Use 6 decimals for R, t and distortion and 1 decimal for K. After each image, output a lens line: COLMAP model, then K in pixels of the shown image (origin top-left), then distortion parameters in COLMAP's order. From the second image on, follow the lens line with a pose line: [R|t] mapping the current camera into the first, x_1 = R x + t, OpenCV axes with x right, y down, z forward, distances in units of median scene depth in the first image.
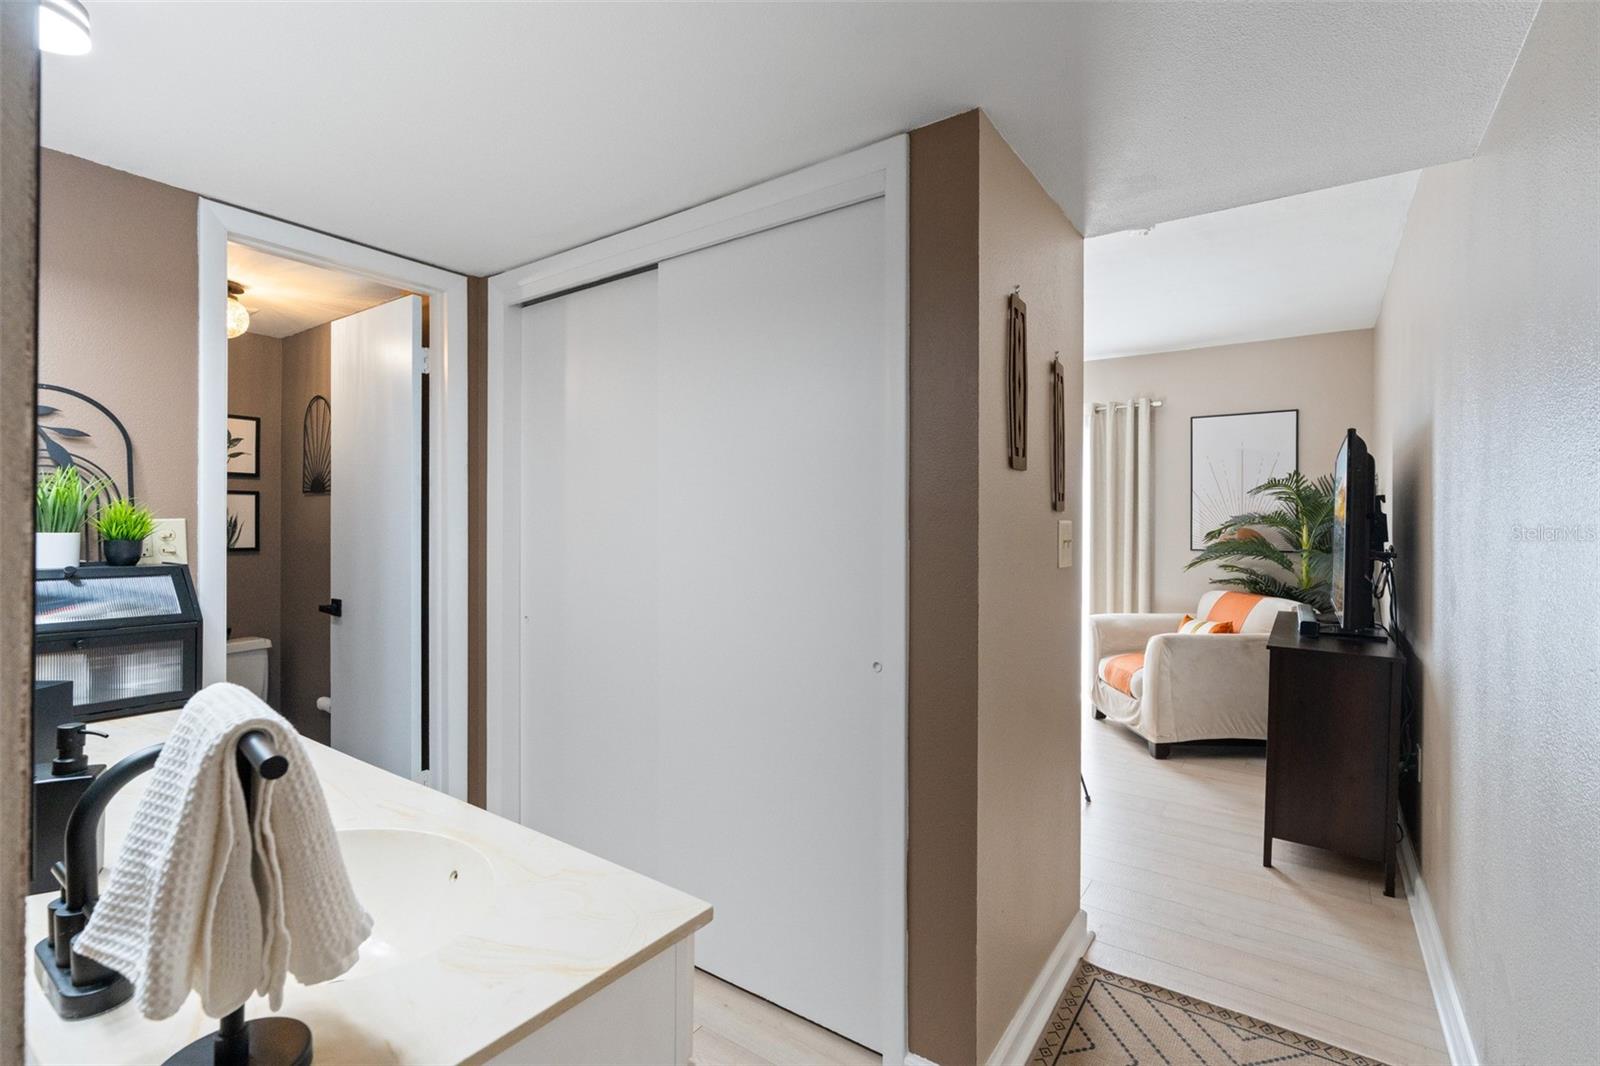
lens RADIAL K [[729.3, 0, 803.2], [0, 729.3, 528.5], [0, 0, 1]] dist [-0.010438, 0.004548]
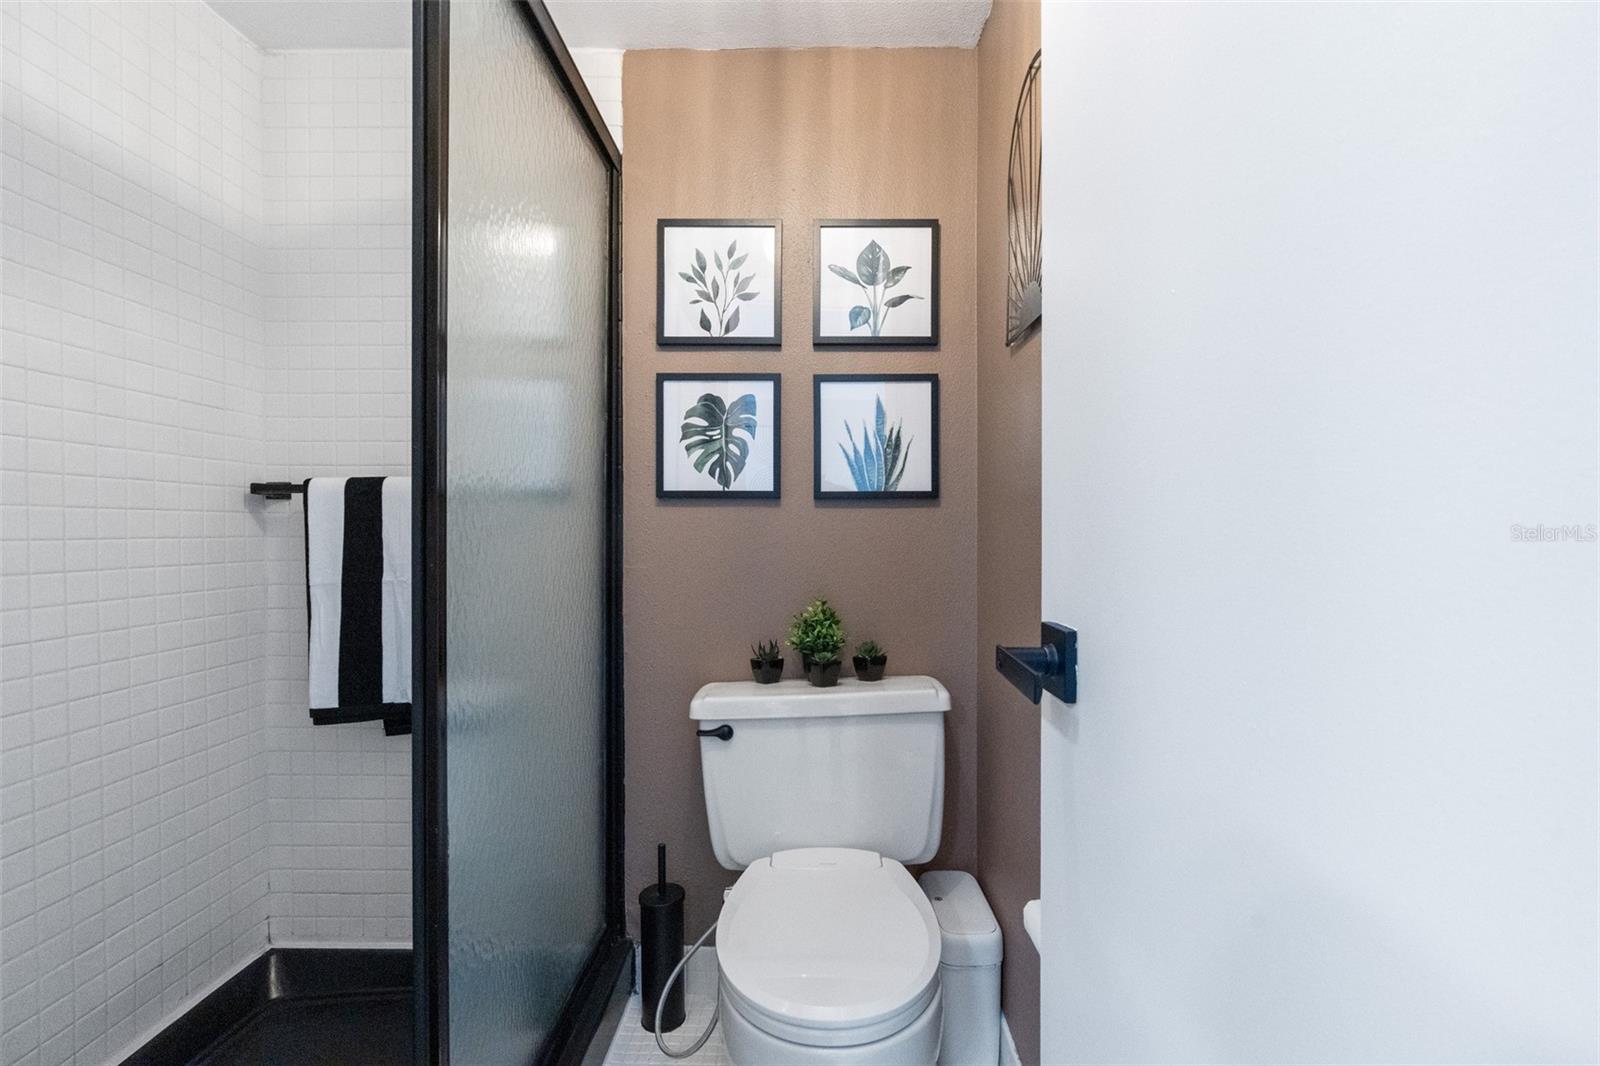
lens RADIAL K [[729.3, 0, 801.7], [0, 729.3, 532.8], [0, 0, 1]] dist [-0.010438, 0.004548]
pose [[0.573294, -0.002204, -0.819347, -0.411236], [-0.002808, 0.999985, -0.004655, 0.057003], [0.819345, 0.004969, 0.573280, 0.658246]]
